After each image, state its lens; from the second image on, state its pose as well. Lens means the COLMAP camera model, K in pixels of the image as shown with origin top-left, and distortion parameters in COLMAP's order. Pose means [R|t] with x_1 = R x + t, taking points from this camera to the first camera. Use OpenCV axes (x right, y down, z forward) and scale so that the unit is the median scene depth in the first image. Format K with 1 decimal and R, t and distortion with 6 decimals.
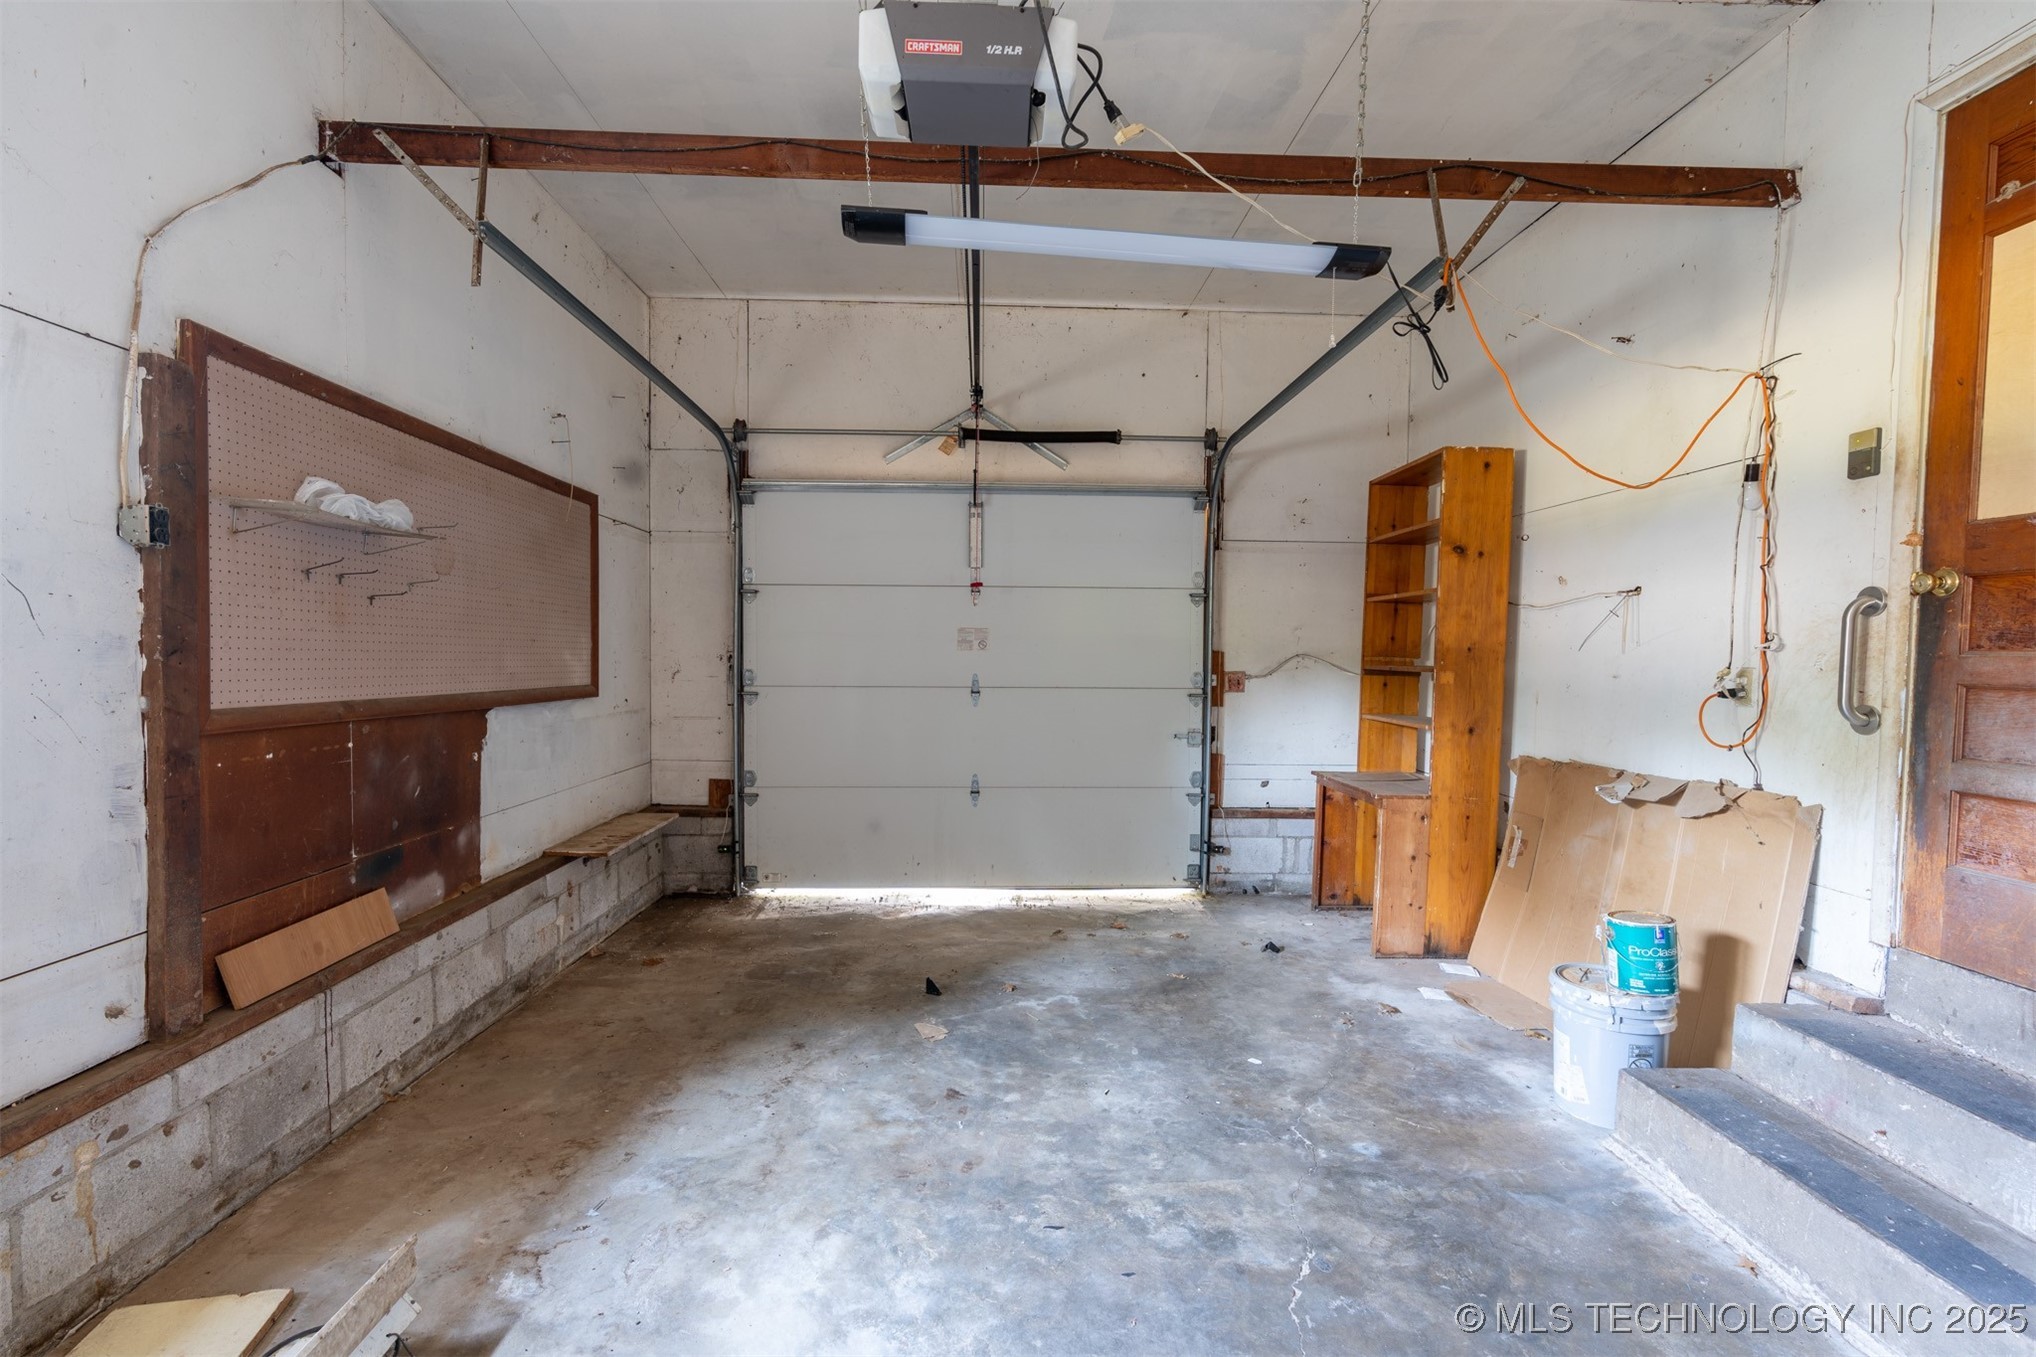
lens RADIAL K [[967.1, 0, 1019.6], [0, 967.1, 680.9], [0, 0, 1]] dist [-0.008259, 0.001211]
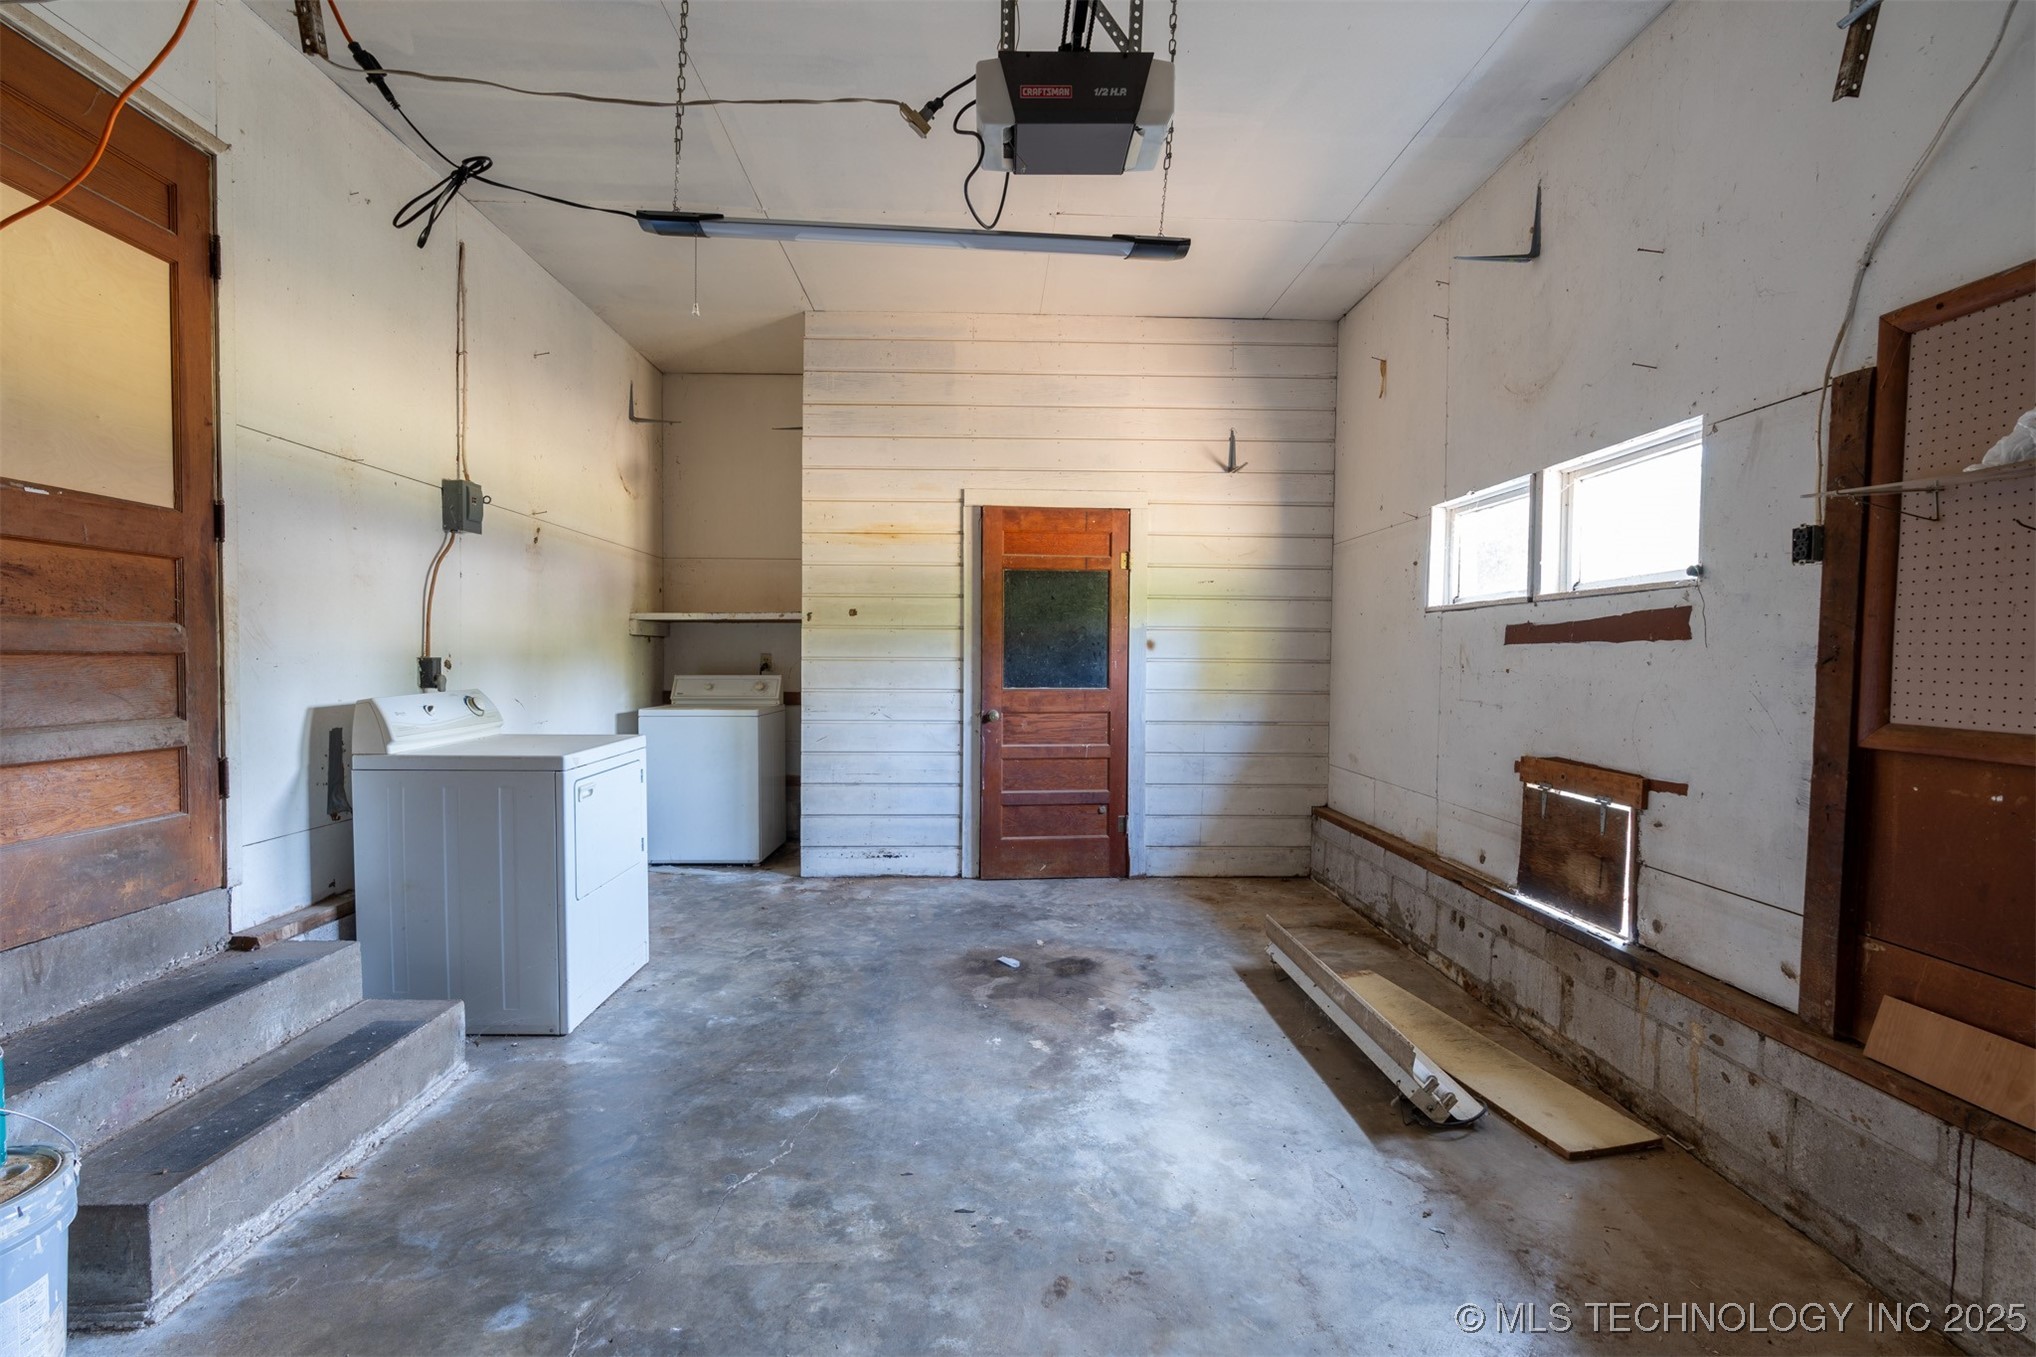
lens RADIAL K [[967.1, 0, 1019.2], [0, 967.1, 689.9], [0, 0, 1]] dist [-0.008259, 0.001211]
pose [[-0.999693, -0.024178, 0.005431, -0.013763], [-0.023789, 0.997743, 0.062795, -0.041190], [-0.006937, 0.062646, -0.998012, 1.988691]]
